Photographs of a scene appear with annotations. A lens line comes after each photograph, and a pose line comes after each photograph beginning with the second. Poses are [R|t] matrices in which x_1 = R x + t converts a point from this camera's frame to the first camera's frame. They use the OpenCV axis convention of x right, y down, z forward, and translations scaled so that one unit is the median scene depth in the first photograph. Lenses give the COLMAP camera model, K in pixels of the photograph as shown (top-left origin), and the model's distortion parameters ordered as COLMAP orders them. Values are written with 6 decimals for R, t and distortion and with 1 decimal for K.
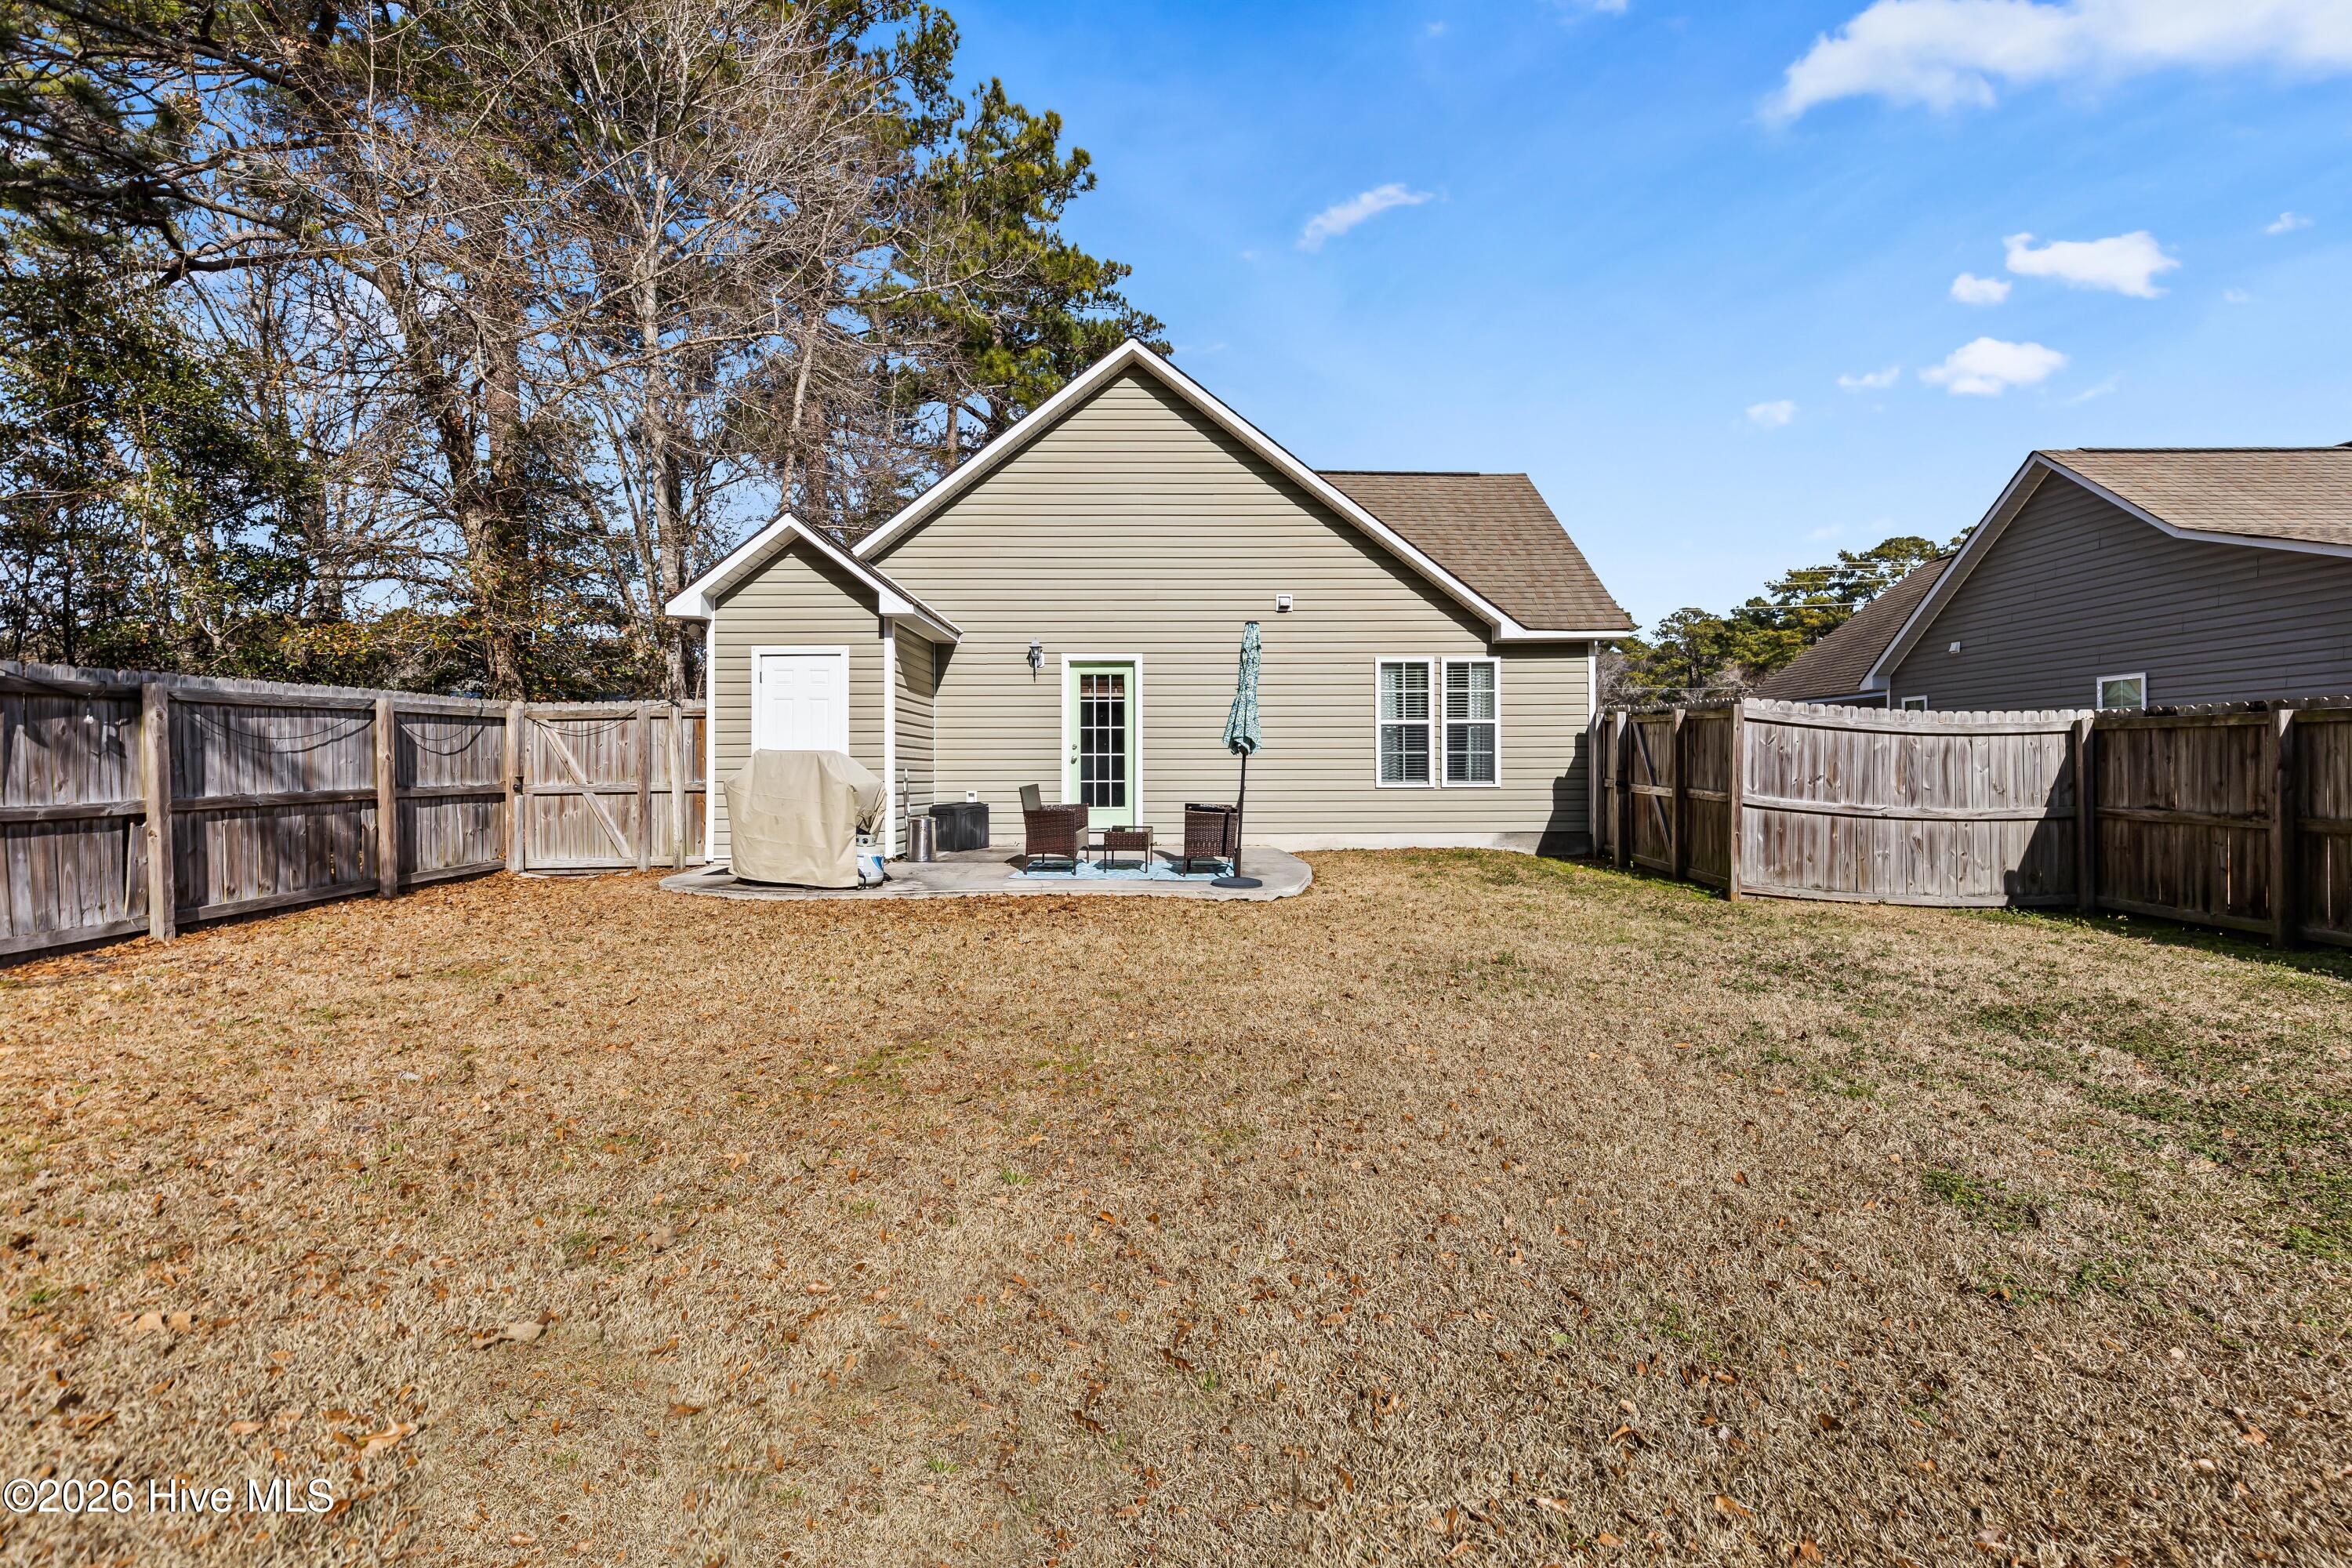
lens RADIAL K [[1077.1, 0, 1175.2], [0, 1077.1, 770.2], [0, 0, 1]] dist [0.005464, 0.000388]
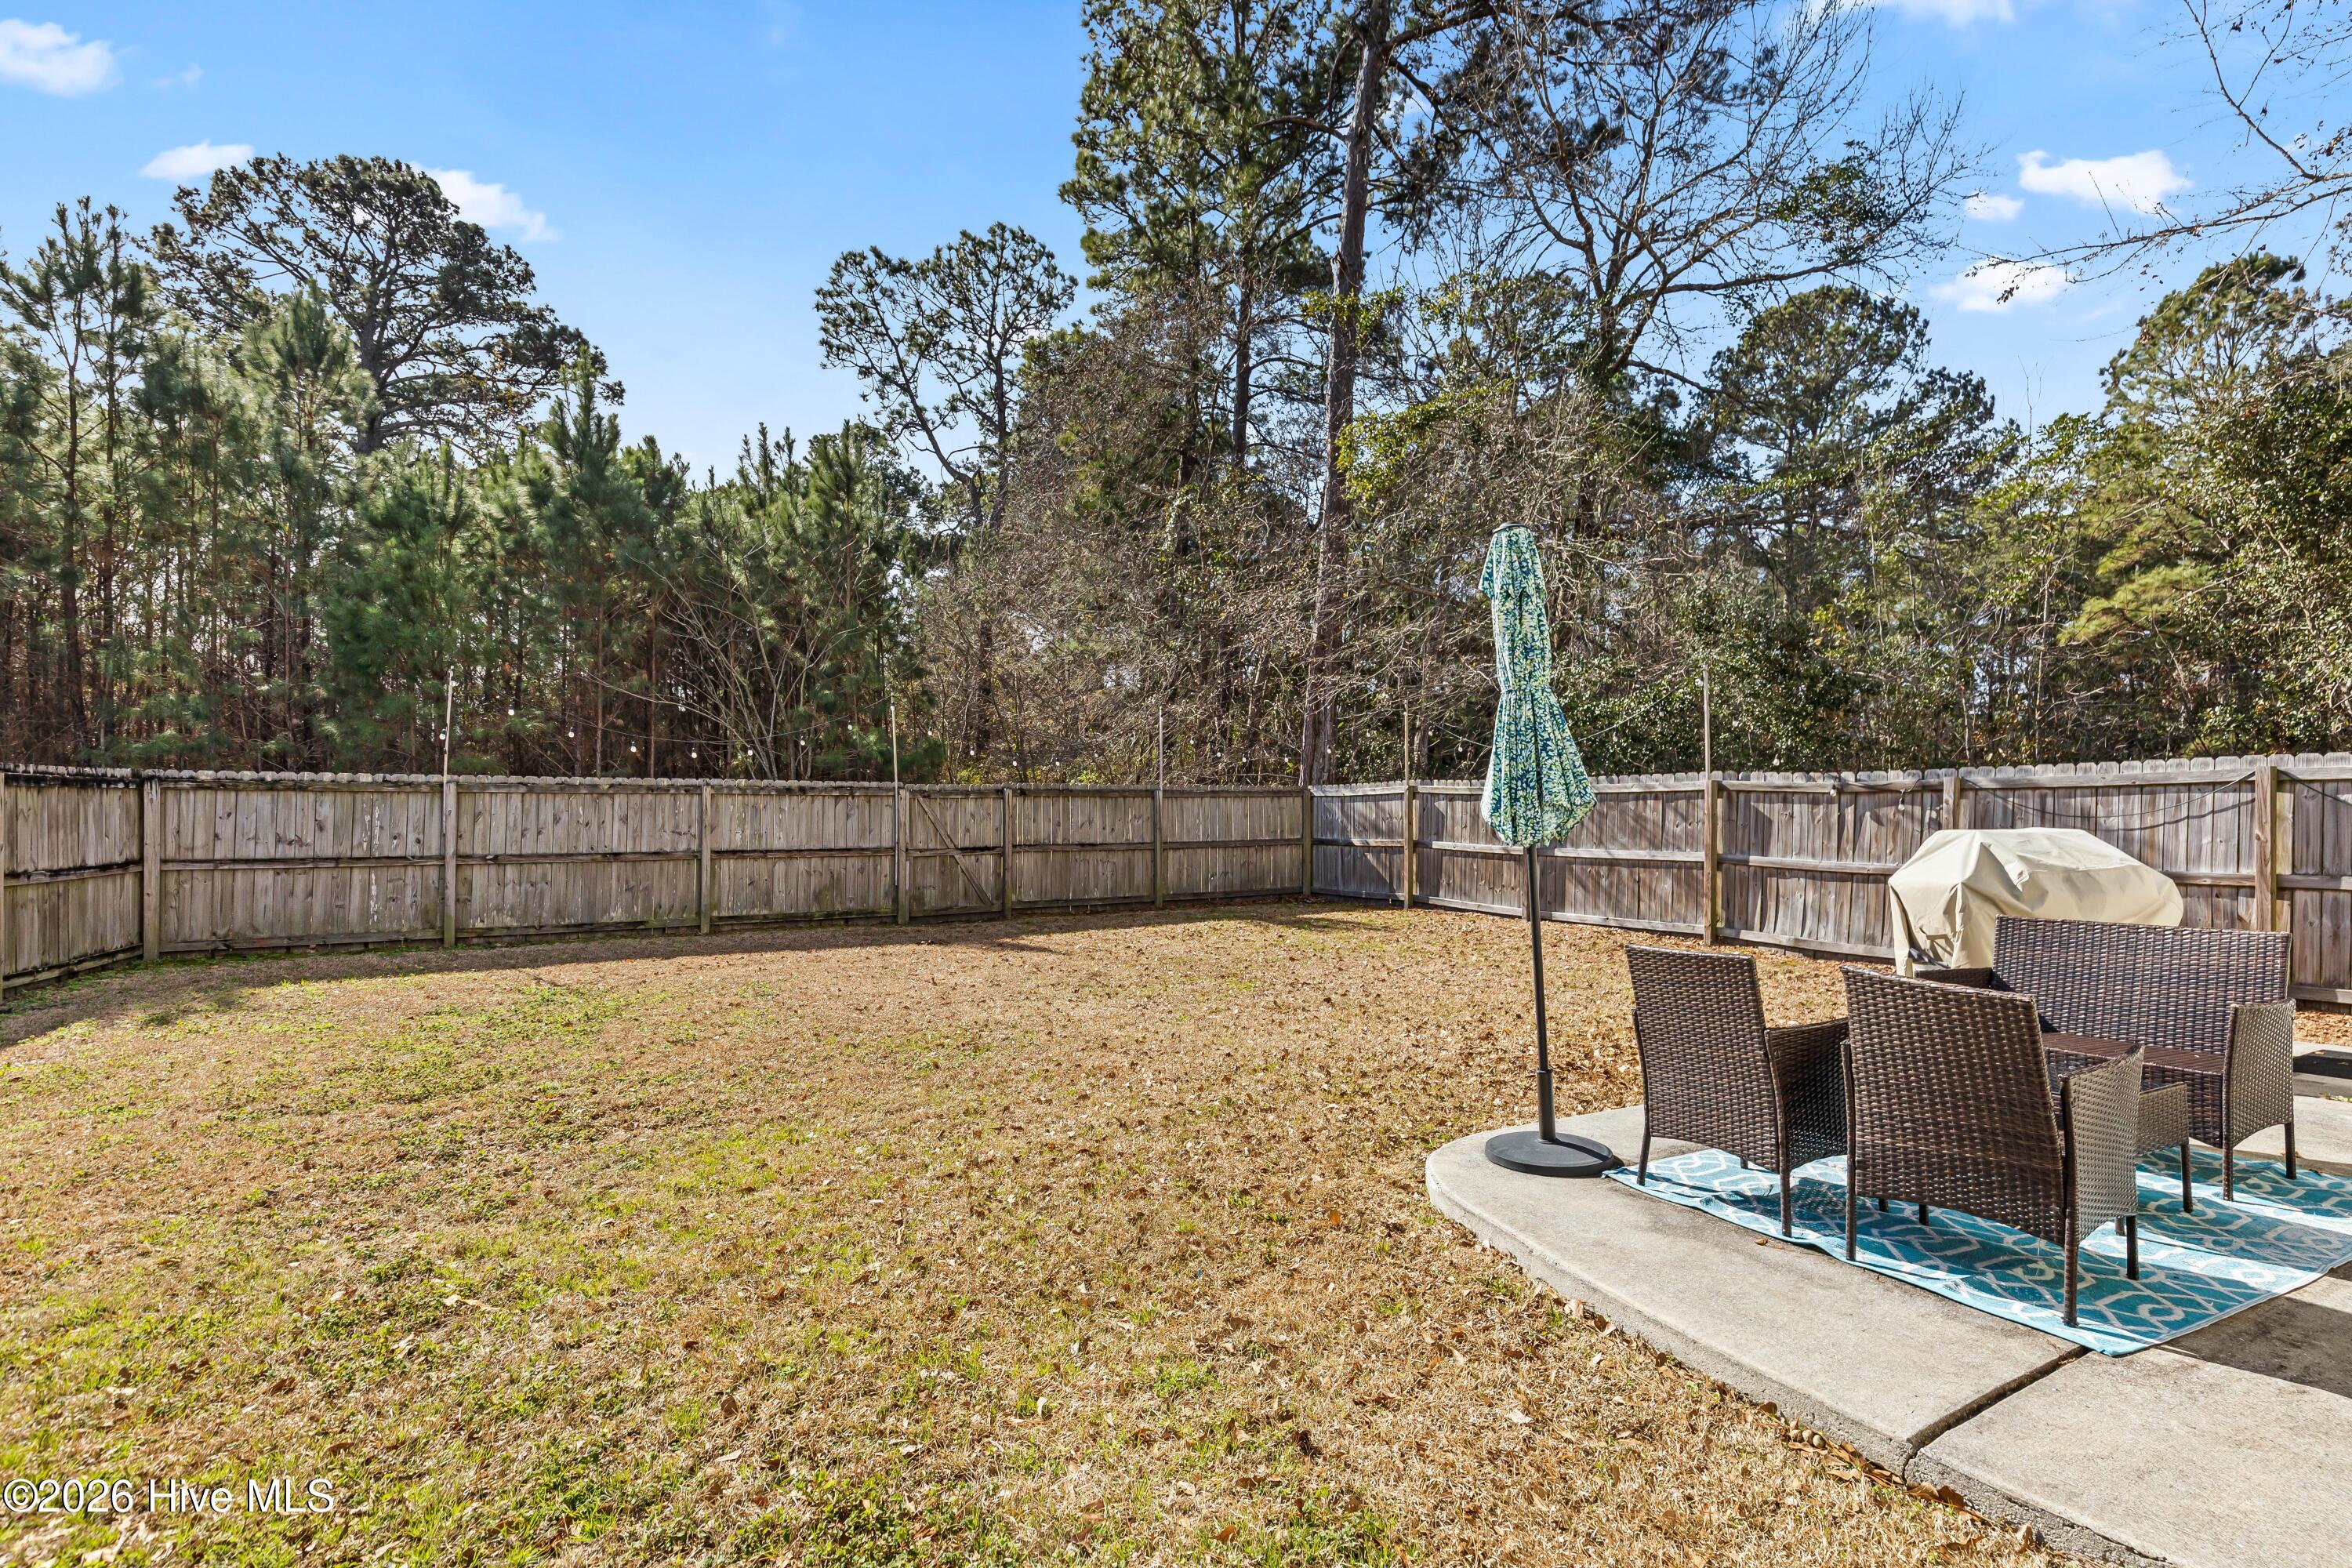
lens RADIAL K [[1077.1, 0, 1184.0], [0, 1077.1, 802.8], [0, 0, 1]] dist [0.005464, 0.000388]
pose [[-0.880914, 0.001225, -0.473275, 0.436205], [0.002973, 0.999991, -0.002947, -0.042357], [0.473268, -0.004003, -0.880910, 1.491547]]
